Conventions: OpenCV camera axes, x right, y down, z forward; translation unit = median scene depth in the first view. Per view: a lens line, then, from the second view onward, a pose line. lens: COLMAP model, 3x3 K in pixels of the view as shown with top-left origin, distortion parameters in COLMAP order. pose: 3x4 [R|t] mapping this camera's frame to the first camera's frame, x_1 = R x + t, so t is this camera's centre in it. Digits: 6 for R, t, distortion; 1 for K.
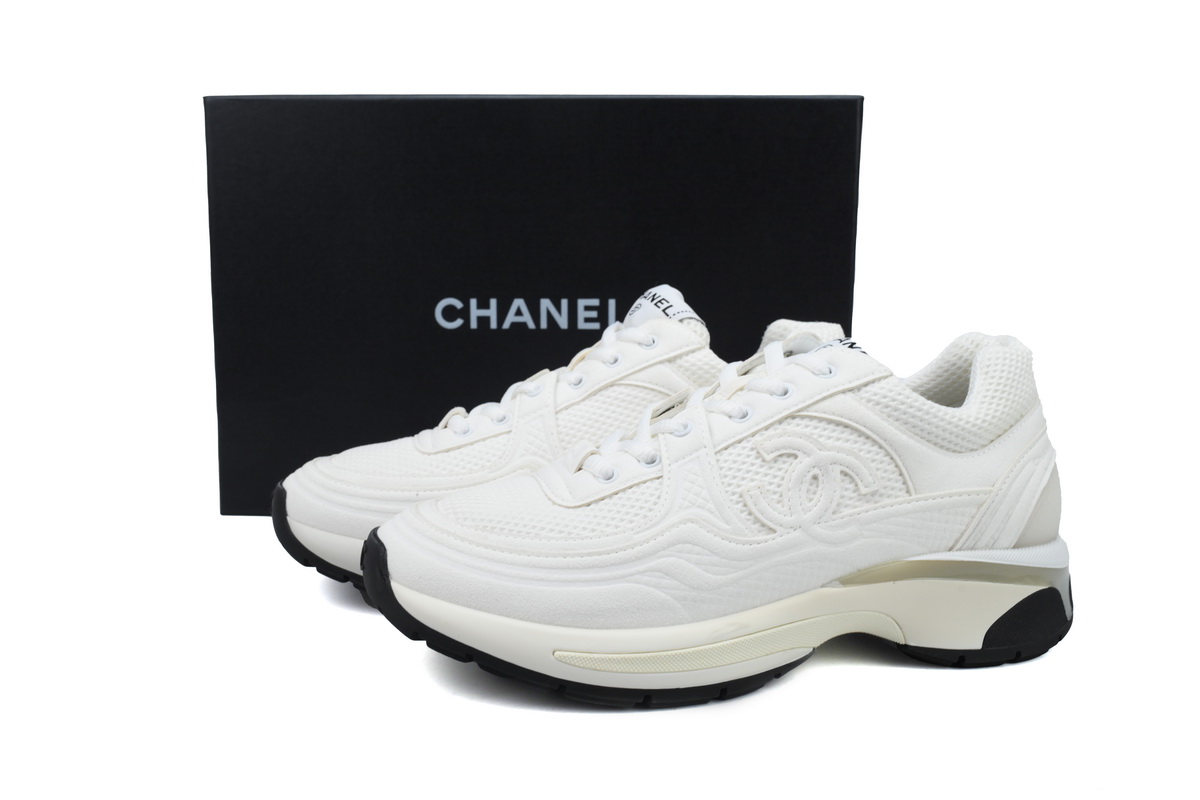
lens RADIAL K [[1116.6, 0, 599.8], [0, 1116.6, 399.4], [0, 0, 1]] dist [0.019342, 0.000000]
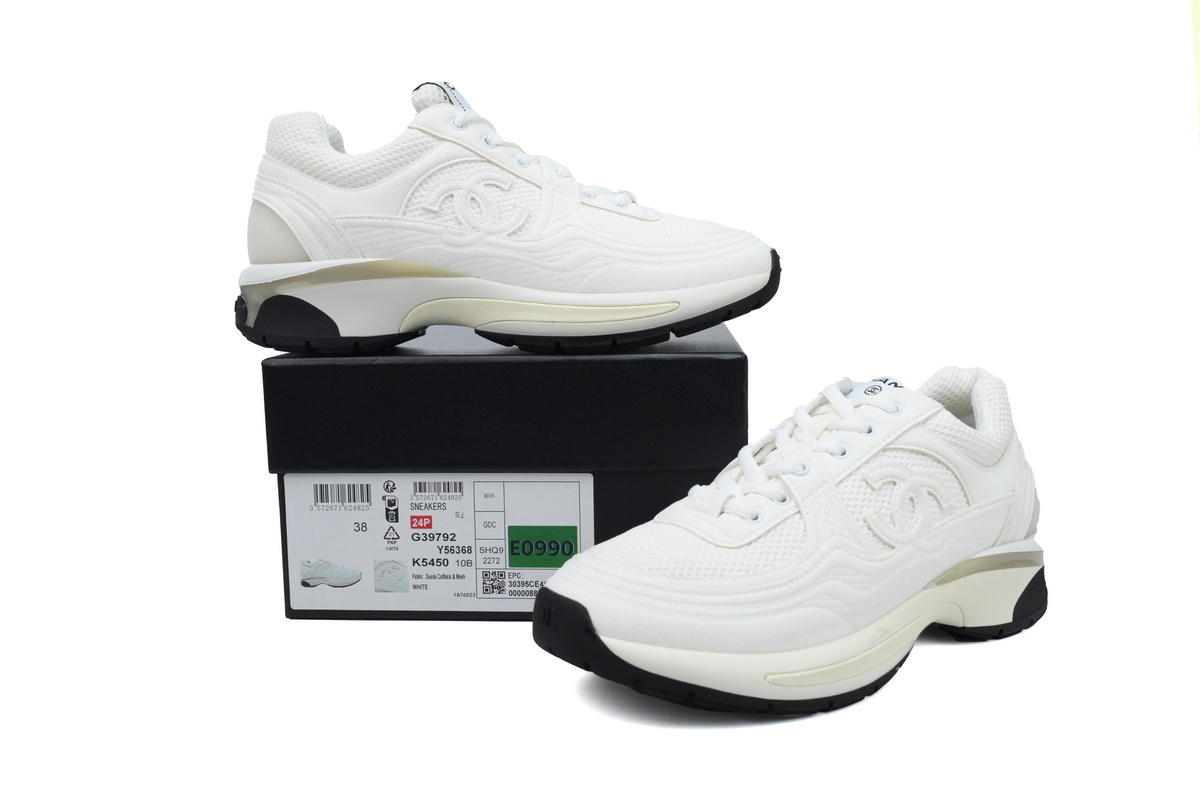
lens RADIAL K [[1116.6, 0, 599.3], [0, 1116.6, 401.3], [0, 0, 1]] dist [0.019342, 0.000000]
pose [[0.929685, -0.070772, 0.361492, -0.545999], [0.072569, 0.997326, 0.008622, -0.069735], [-0.361136, 0.018217, 0.932335, -0.004080]]
